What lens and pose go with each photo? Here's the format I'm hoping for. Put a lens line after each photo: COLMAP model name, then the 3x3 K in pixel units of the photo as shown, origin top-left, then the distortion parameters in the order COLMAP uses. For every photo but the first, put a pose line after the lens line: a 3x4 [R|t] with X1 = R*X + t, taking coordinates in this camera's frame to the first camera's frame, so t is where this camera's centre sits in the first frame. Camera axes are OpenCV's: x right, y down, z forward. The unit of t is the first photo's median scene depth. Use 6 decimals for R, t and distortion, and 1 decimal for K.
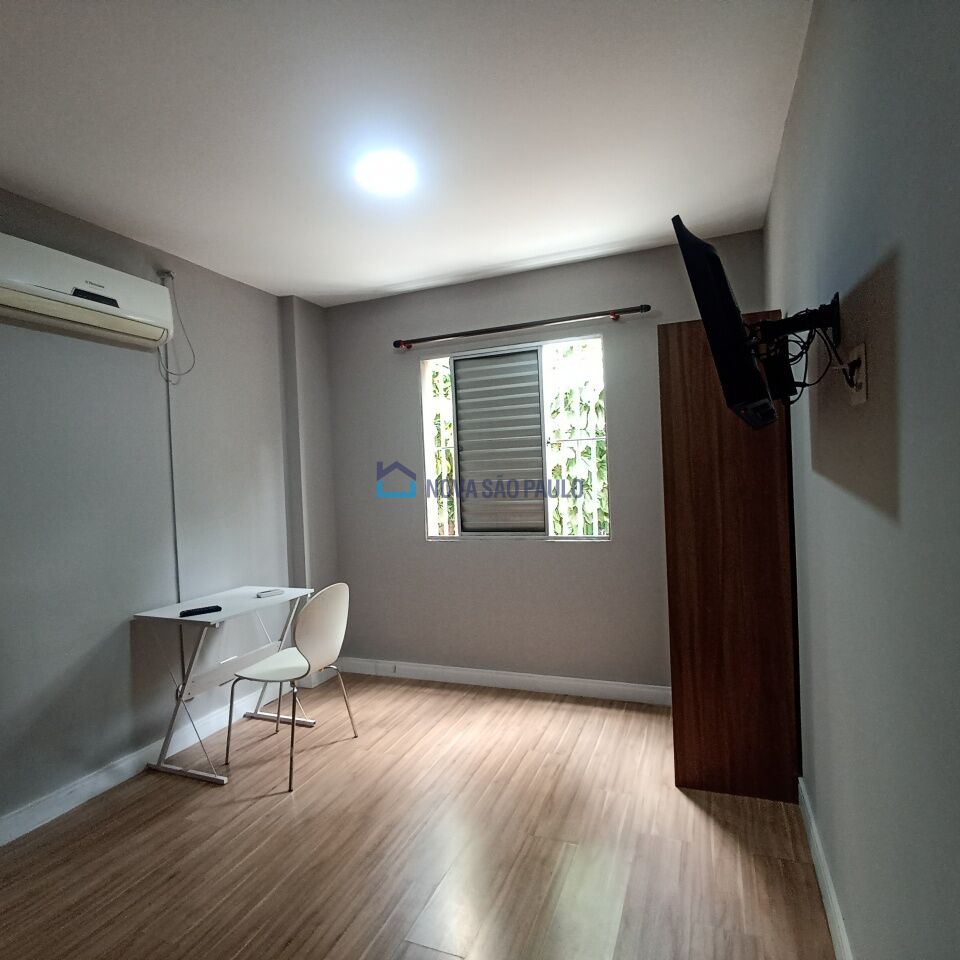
lens RADIAL K [[583.6, 0, 474.1], [0, 583.6, 482.7], [0, 0, 1]] dist [0.003801, -0.008570]
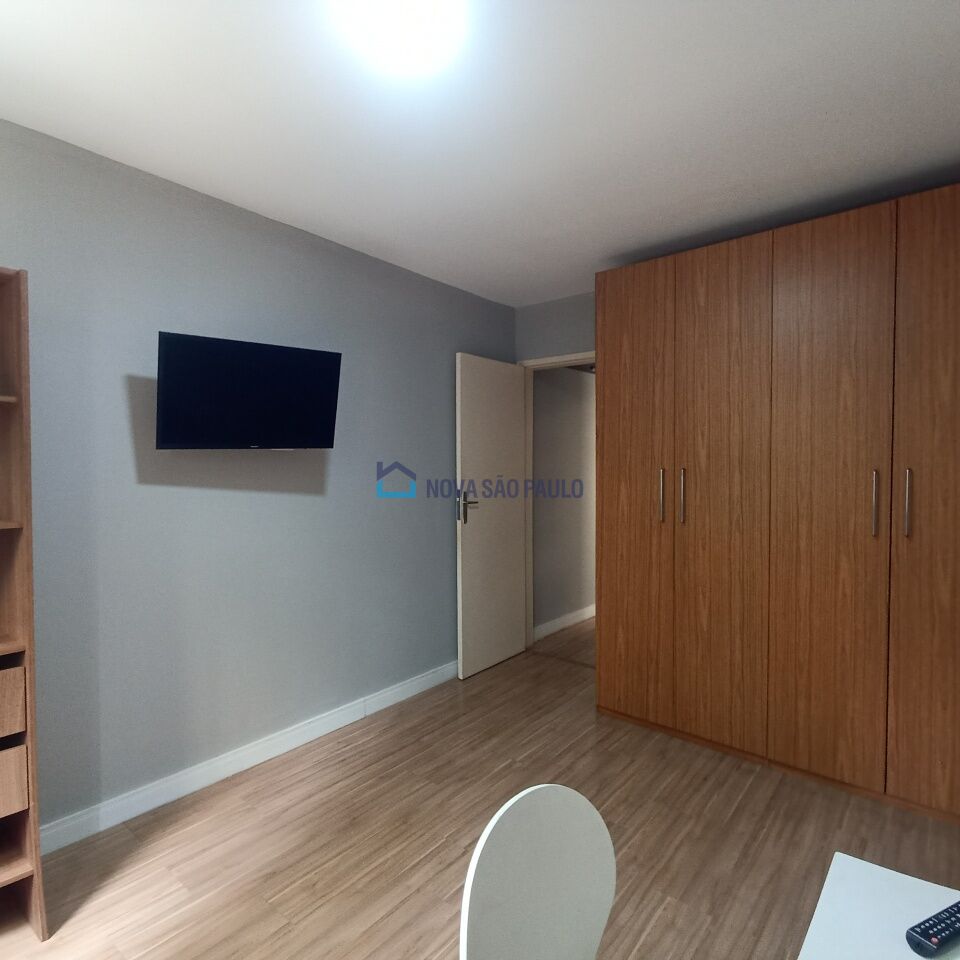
lens RADIAL K [[583.6, 0, 474.1], [0, 583.6, 482.7], [0, 0, 1]] dist [0.003801, -0.008570]
pose [[-0.953800, 0.033024, 0.298623, -0.319747], [0.044692, 0.998478, 0.032328, -0.020115], [-0.297101, 0.044180, -0.953824, 1.305638]]
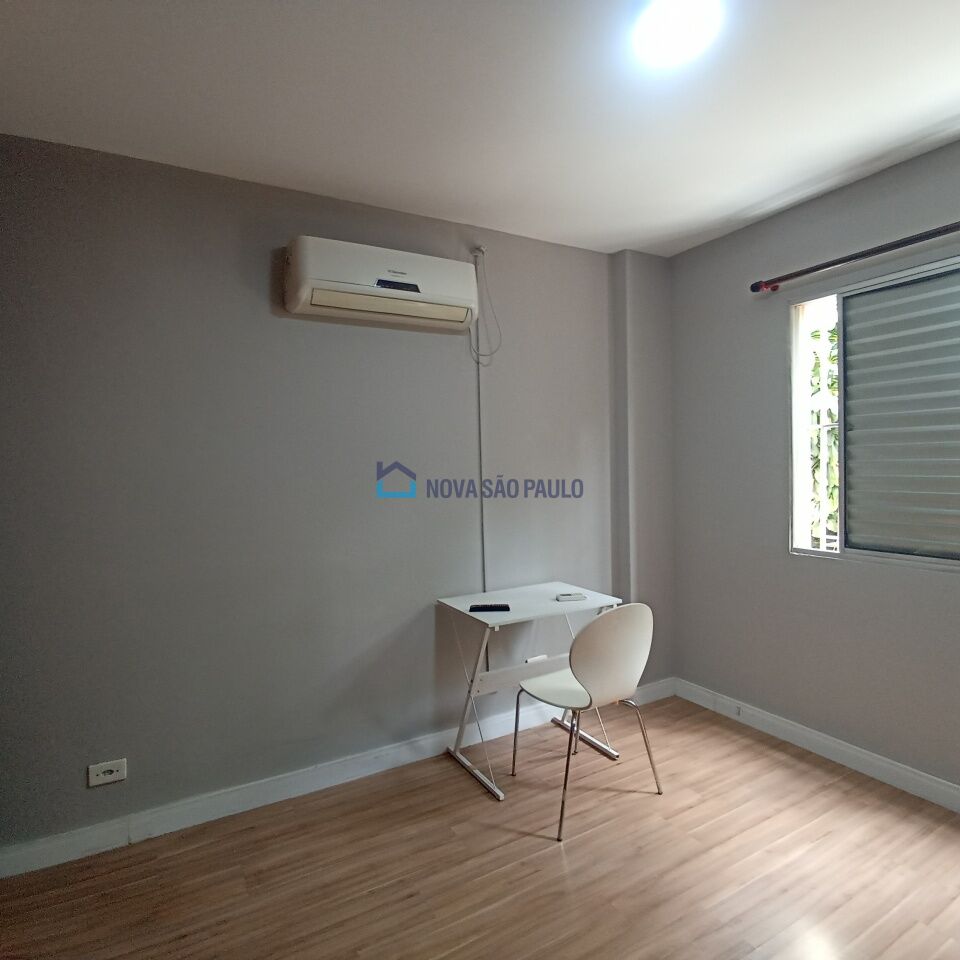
lens RADIAL K [[583.6, 0, 474.1], [0, 583.6, 482.7], [0, 0, 1]] dist [0.003801, -0.008570]
pose [[0.782006, 0.044196, -0.621702, 0.083928], [-0.016725, 0.998612, 0.049952, -0.026676], [0.623046, -0.028664, 0.781660, 0.253061]]
